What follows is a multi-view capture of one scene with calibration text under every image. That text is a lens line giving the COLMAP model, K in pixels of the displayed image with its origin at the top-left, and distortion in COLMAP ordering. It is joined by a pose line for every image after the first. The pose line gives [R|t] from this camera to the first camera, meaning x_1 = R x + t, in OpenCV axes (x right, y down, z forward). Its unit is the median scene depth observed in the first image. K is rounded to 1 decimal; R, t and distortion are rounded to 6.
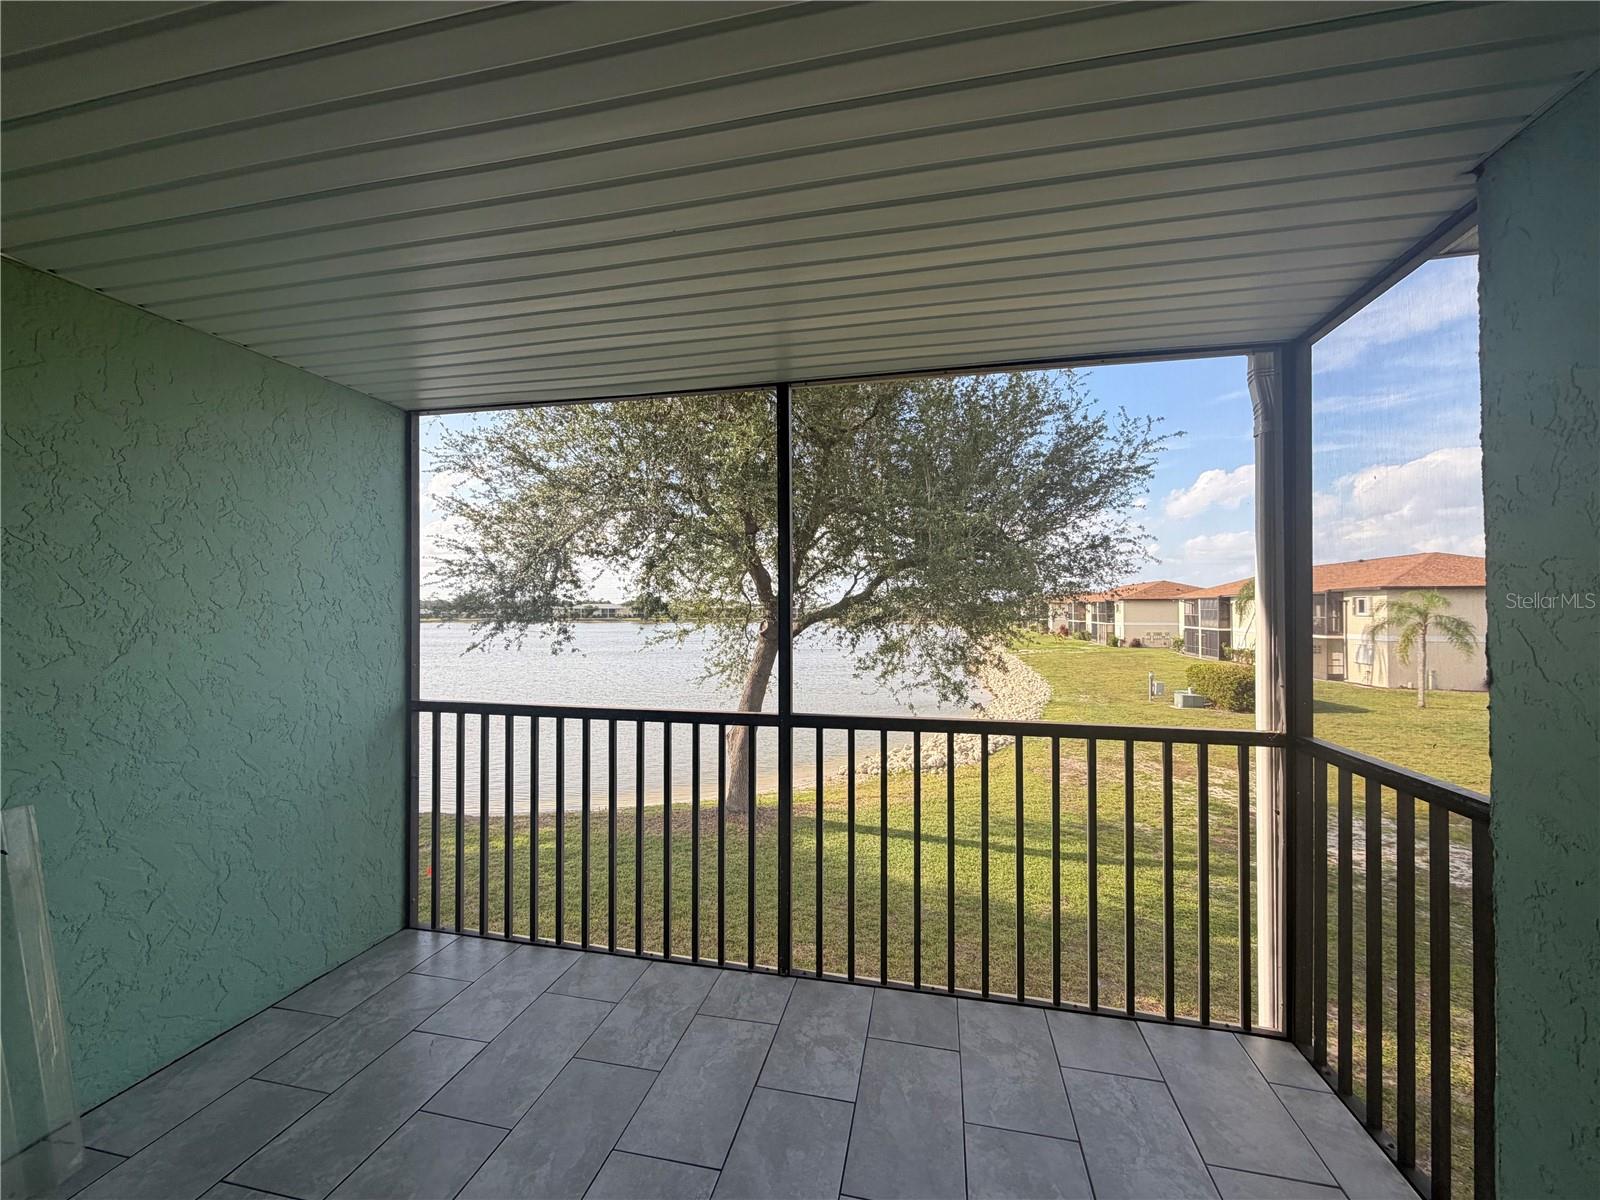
lens RADIAL K [[634.6, 0, 801.1], [0, 634.6, 607.6], [0, 0, 1]] dist [-0.000322, -0.000205]
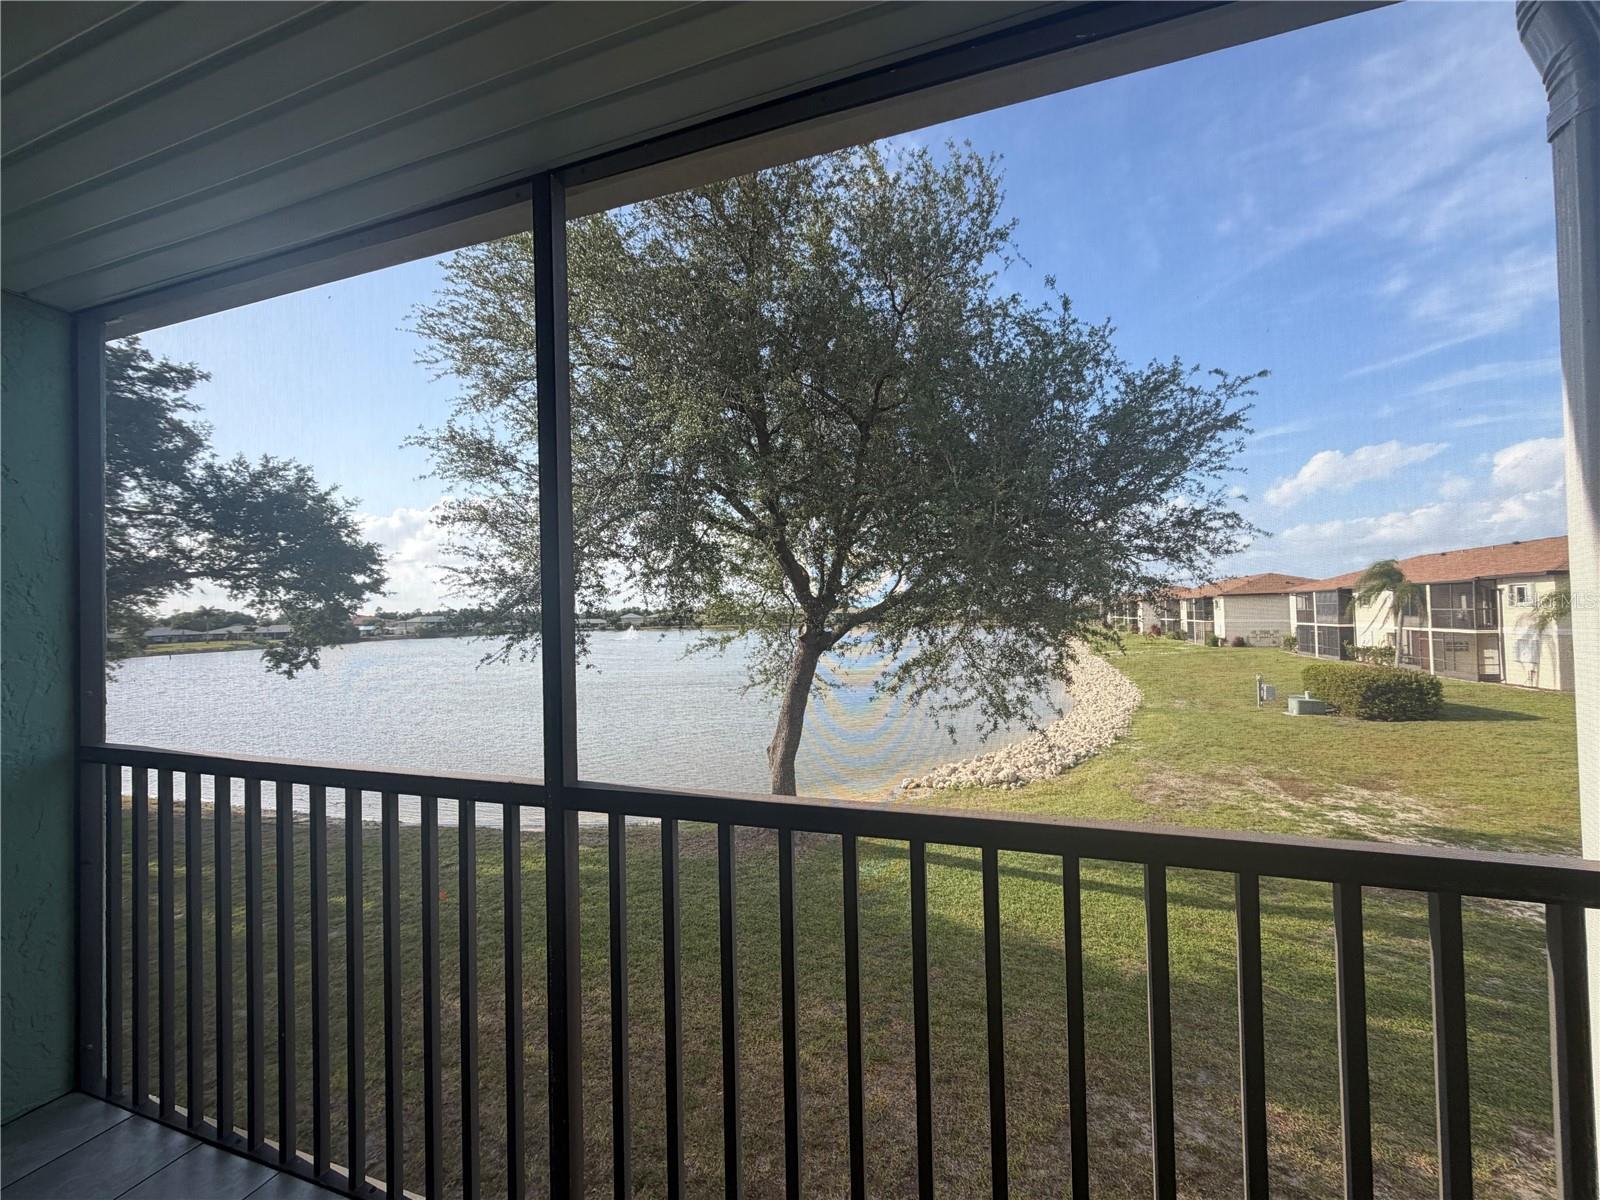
lens RADIAL K [[634.6, 0, 797.4], [0, 634.6, 601.0], [0, 0, 1]] dist [-0.000322, -0.000205]
pose [[0.992319, -0.024049, -0.121342, 0.042111], [0.021835, 0.999571, -0.019542, 0.003379], [0.121760, 0.016742, 0.992418, 0.078283]]
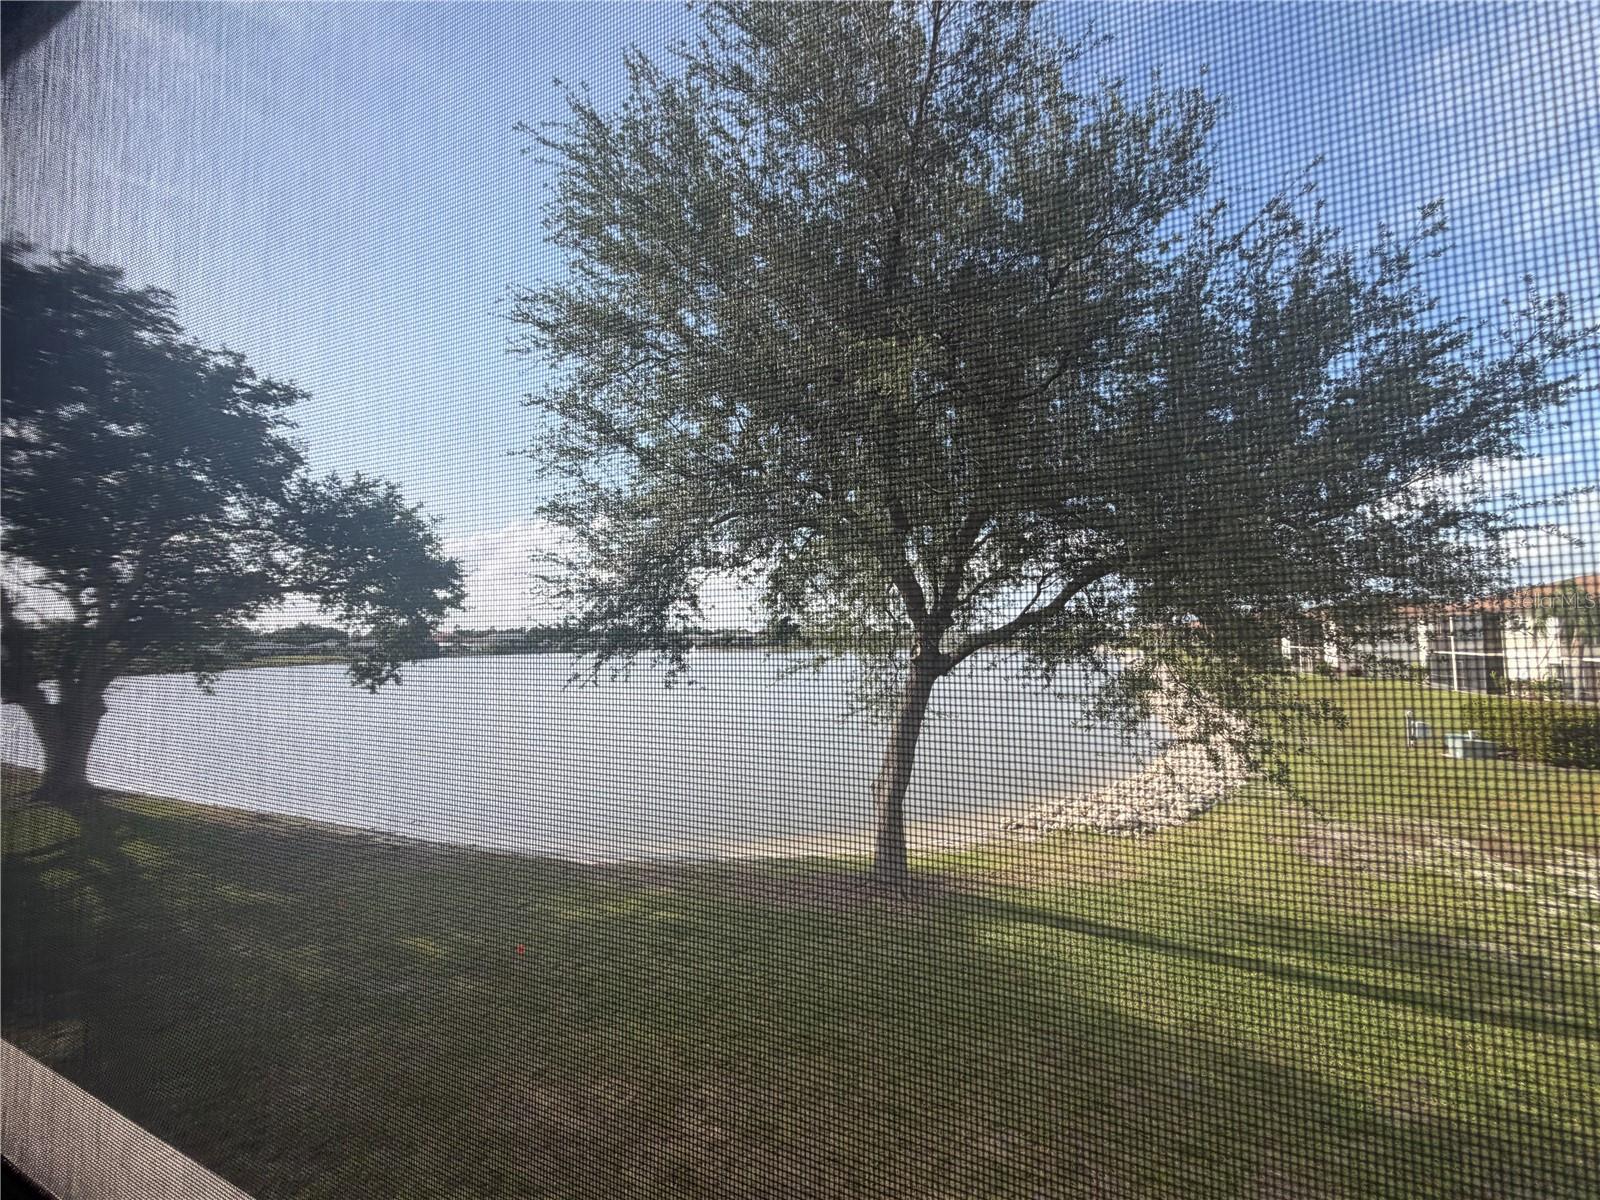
lens RADIAL K [[634.6, 0, 798.7], [0, 634.6, 597.0], [0, 0, 1]] dist [-0.000322, -0.000205]
pose [[0.977540, -0.023551, -0.209429, -0.030573], [0.011011, 0.998087, -0.060843, 0.005945], [0.210462, 0.057170, 0.975929, 0.159546]]
